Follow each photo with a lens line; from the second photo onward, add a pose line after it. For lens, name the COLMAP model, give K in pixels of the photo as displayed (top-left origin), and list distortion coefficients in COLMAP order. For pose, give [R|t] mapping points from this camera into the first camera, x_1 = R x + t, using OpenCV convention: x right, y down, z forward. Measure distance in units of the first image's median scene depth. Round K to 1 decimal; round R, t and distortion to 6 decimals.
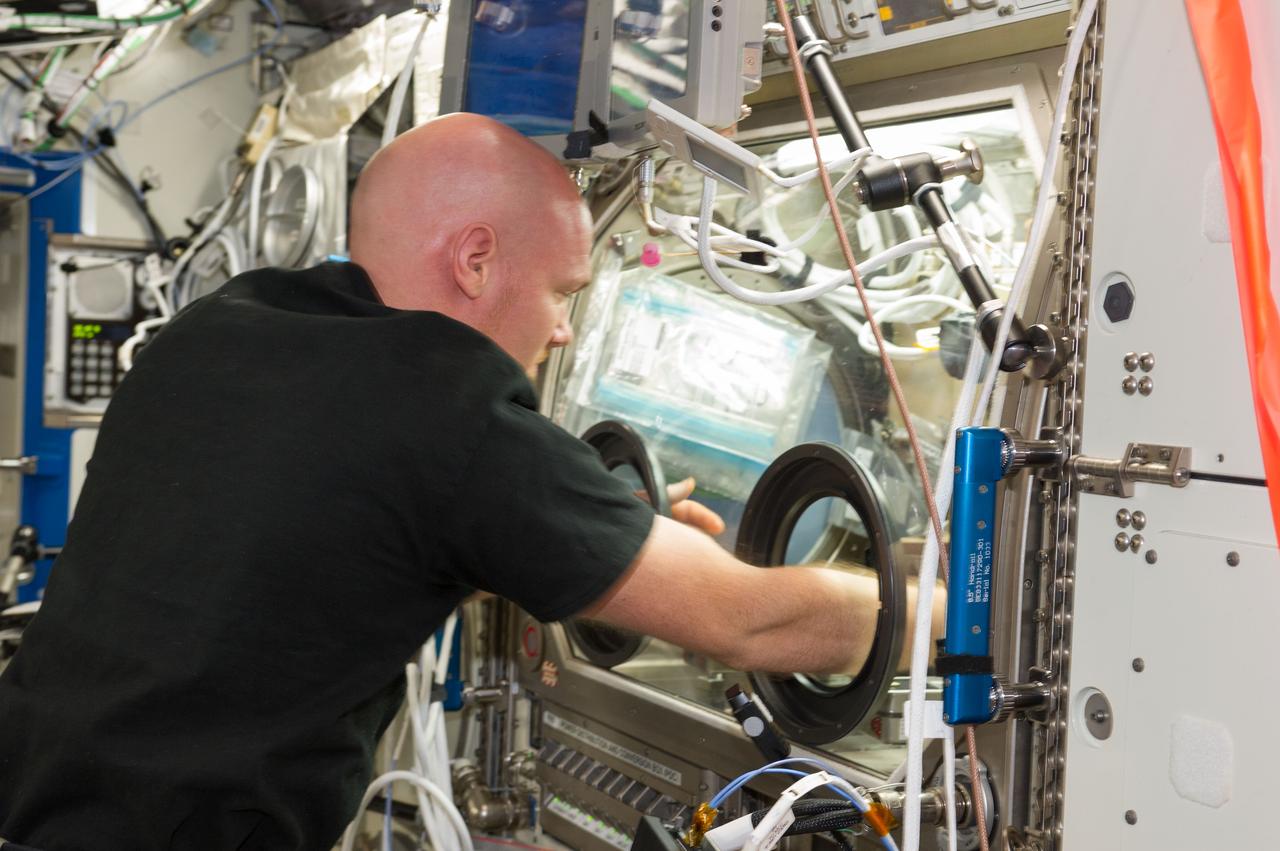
lens RADIAL K [[1790.5, 0, 639.7], [0, 1790.5, 428.0], [0, 0, 1]] dist [0.070617, 0.000000]
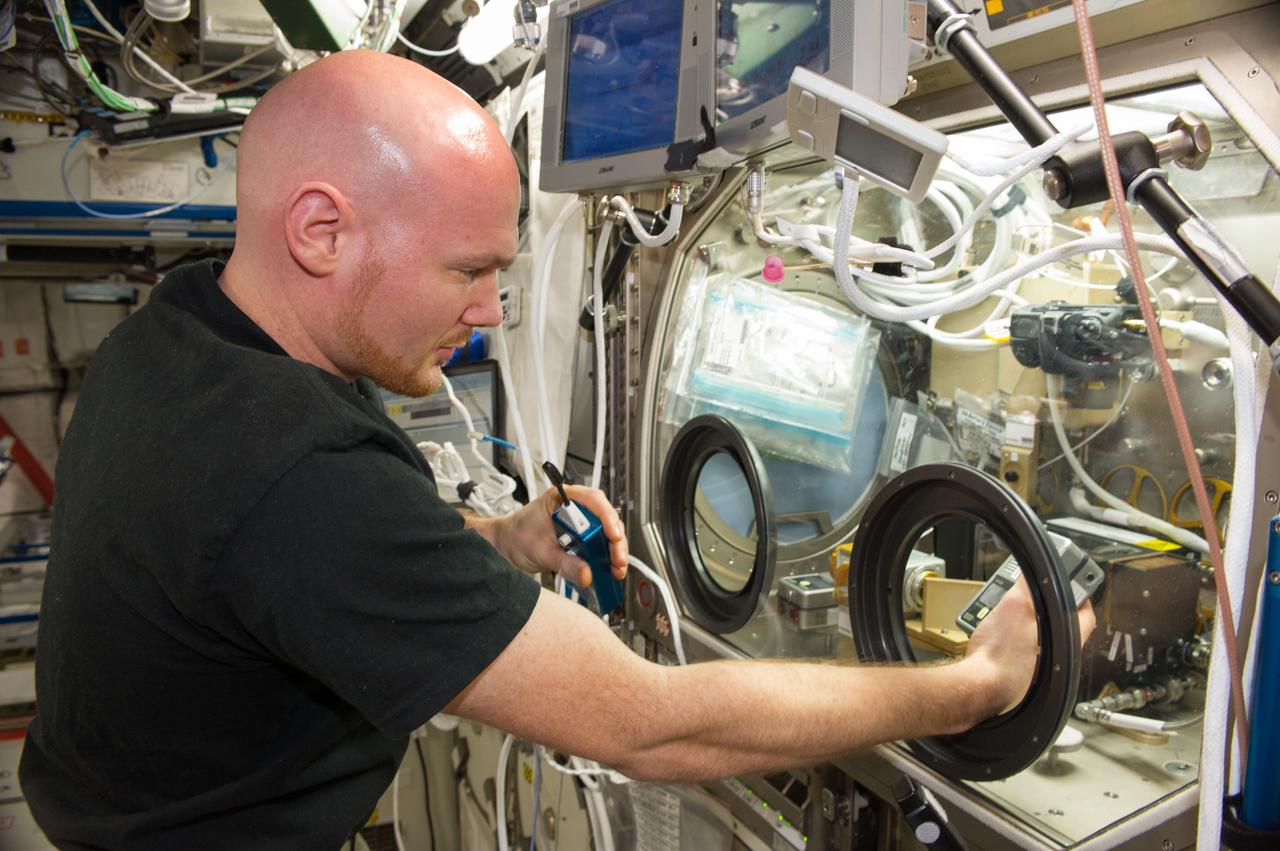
lens RADIAL K [[988.3, 0, 640.3], [0, 988.3, 422.6], [0, 0, 1]] dist [-0.069390, -0.003959]
pose [[0.998047, -0.038492, -0.049198, -0.026647], [0.041945, 0.996580, 0.071191, -0.040678], [0.046289, -0.073115, 0.996249, 0.350004]]
